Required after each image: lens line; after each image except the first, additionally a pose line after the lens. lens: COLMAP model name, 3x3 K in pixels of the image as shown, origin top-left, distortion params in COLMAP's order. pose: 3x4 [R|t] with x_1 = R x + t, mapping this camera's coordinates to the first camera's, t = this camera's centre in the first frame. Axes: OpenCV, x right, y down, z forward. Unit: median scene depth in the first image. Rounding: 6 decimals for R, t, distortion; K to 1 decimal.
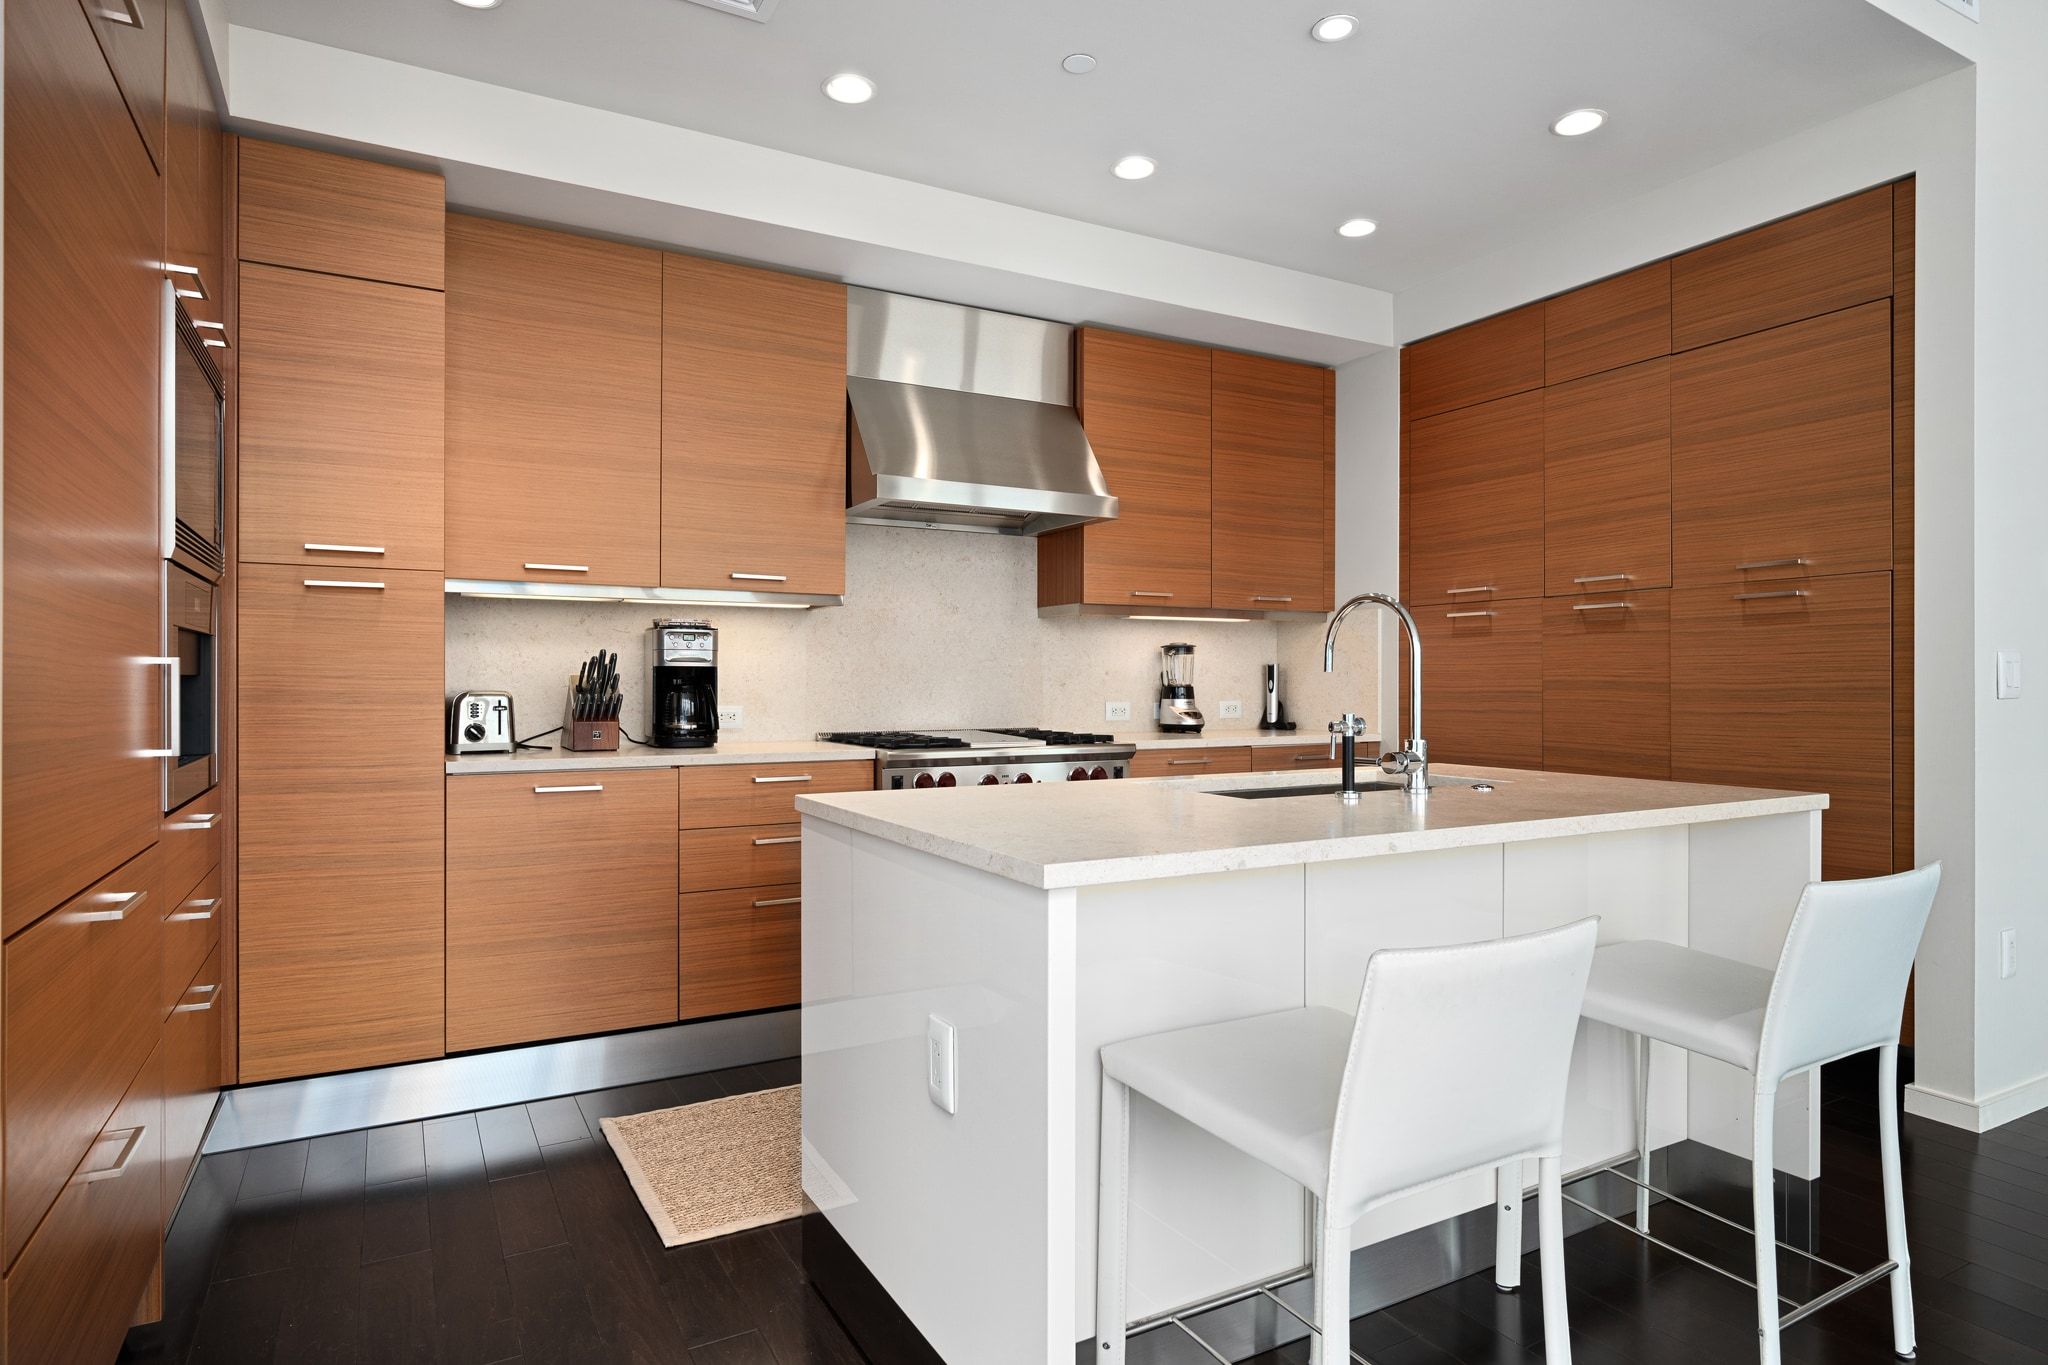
lens RADIAL K [[1129.8, 0, 1008.0], [0, 1129.8, 677.0], [0, 0, 1]] dist [-0.001523, -0.003448]
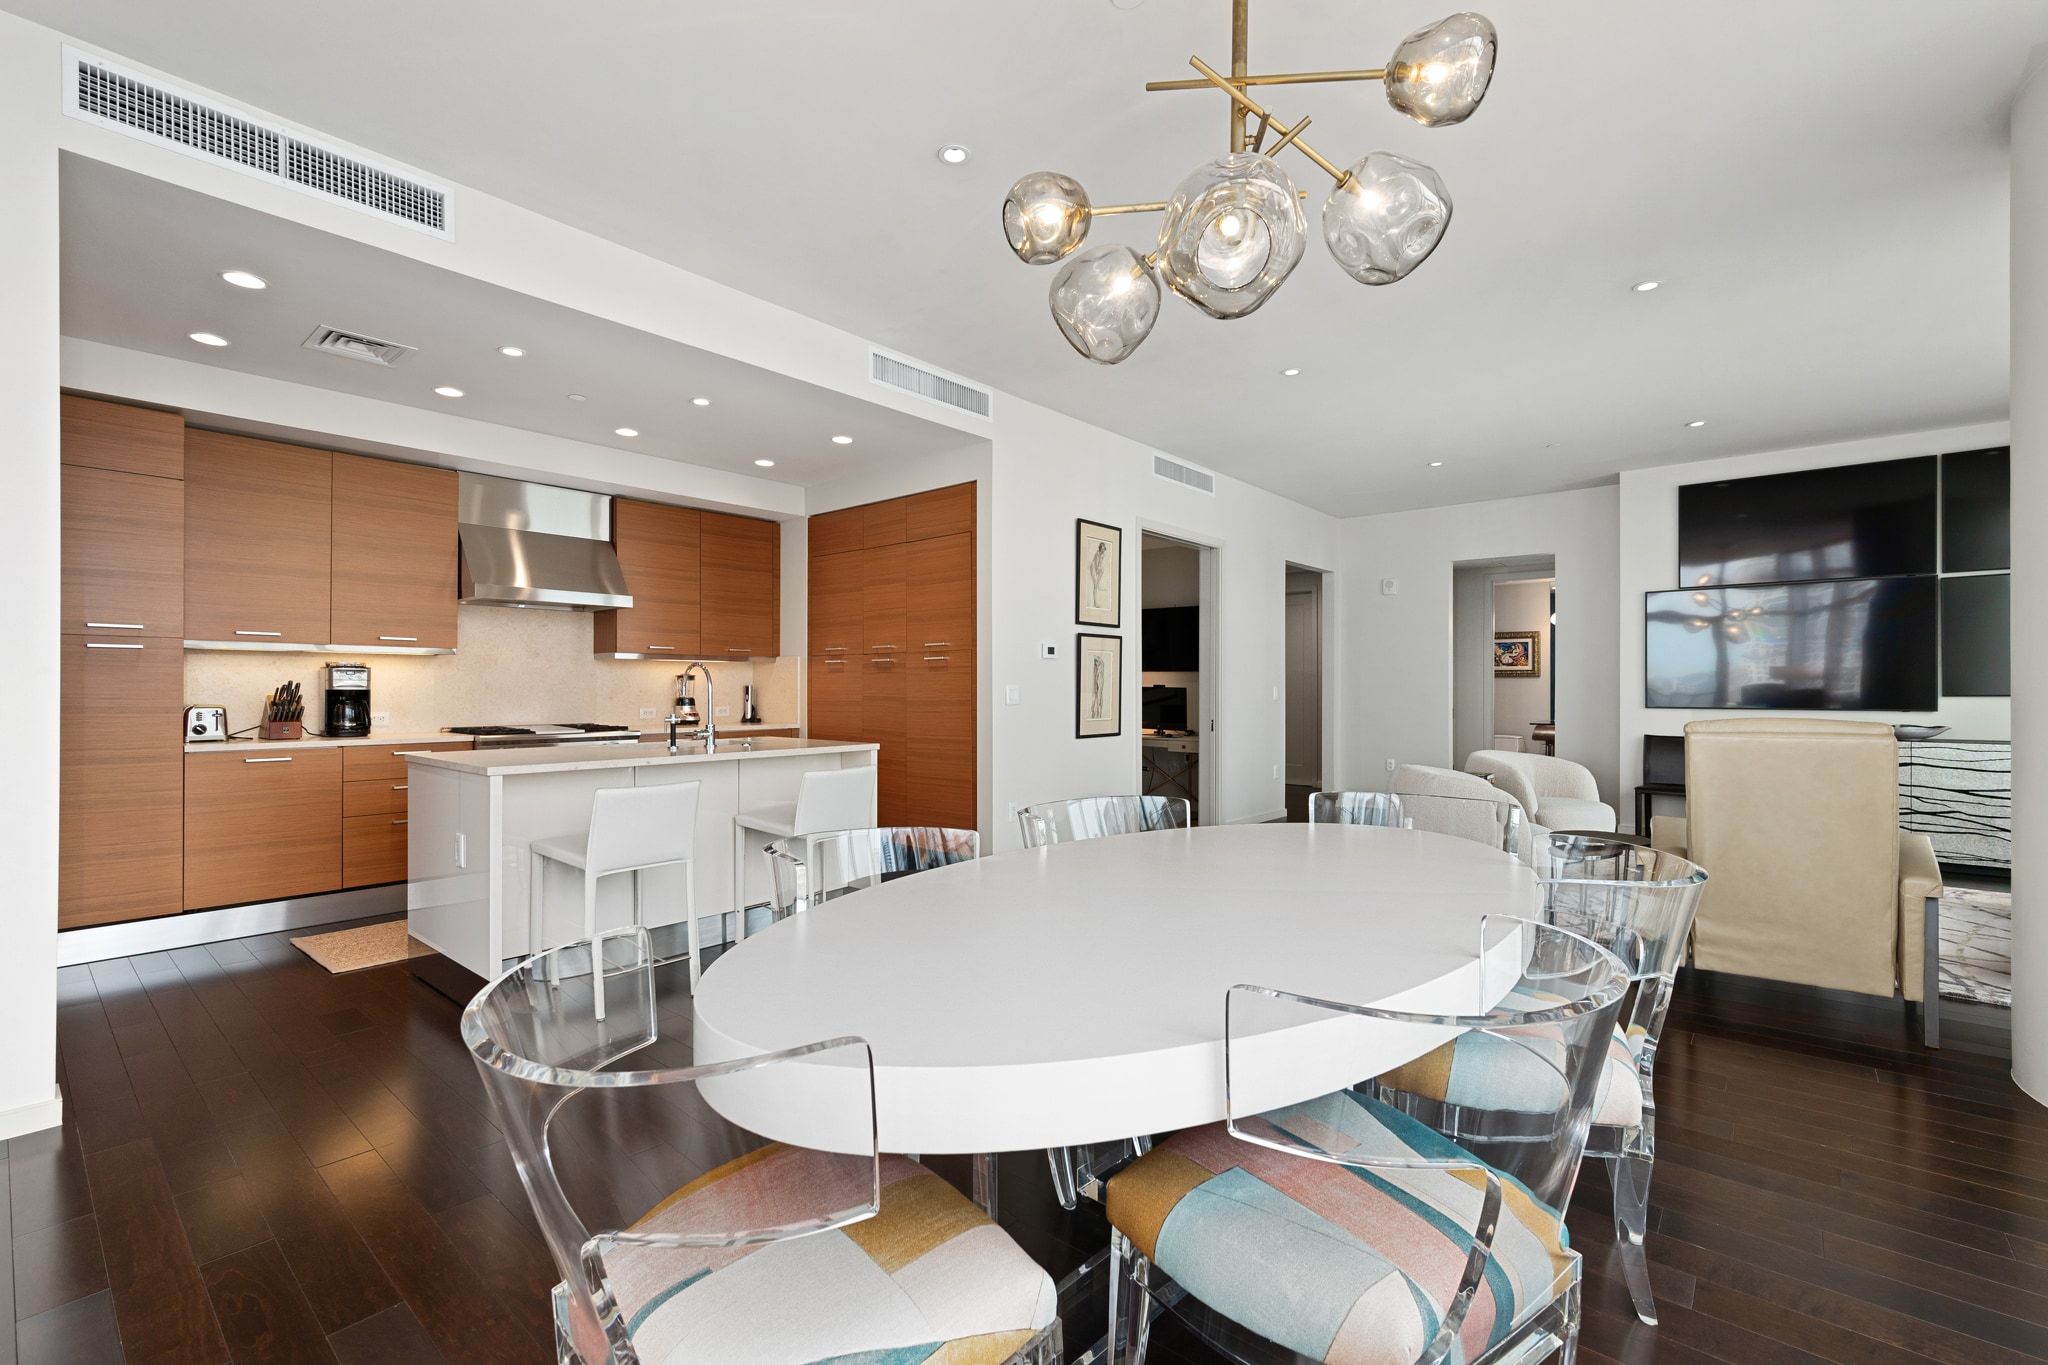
lens RADIAL K [[897.5, 0, 1020.1], [0, 897.5, 683.4], [0, 0, 1]] dist [0.000488, -0.000425]
pose [[0.937864, 0.002047, 0.346998, 0.198464], [-0.001901, 0.999998, -0.000763, -0.019625], [-0.346999, 0.000056, 0.937865, -0.633360]]
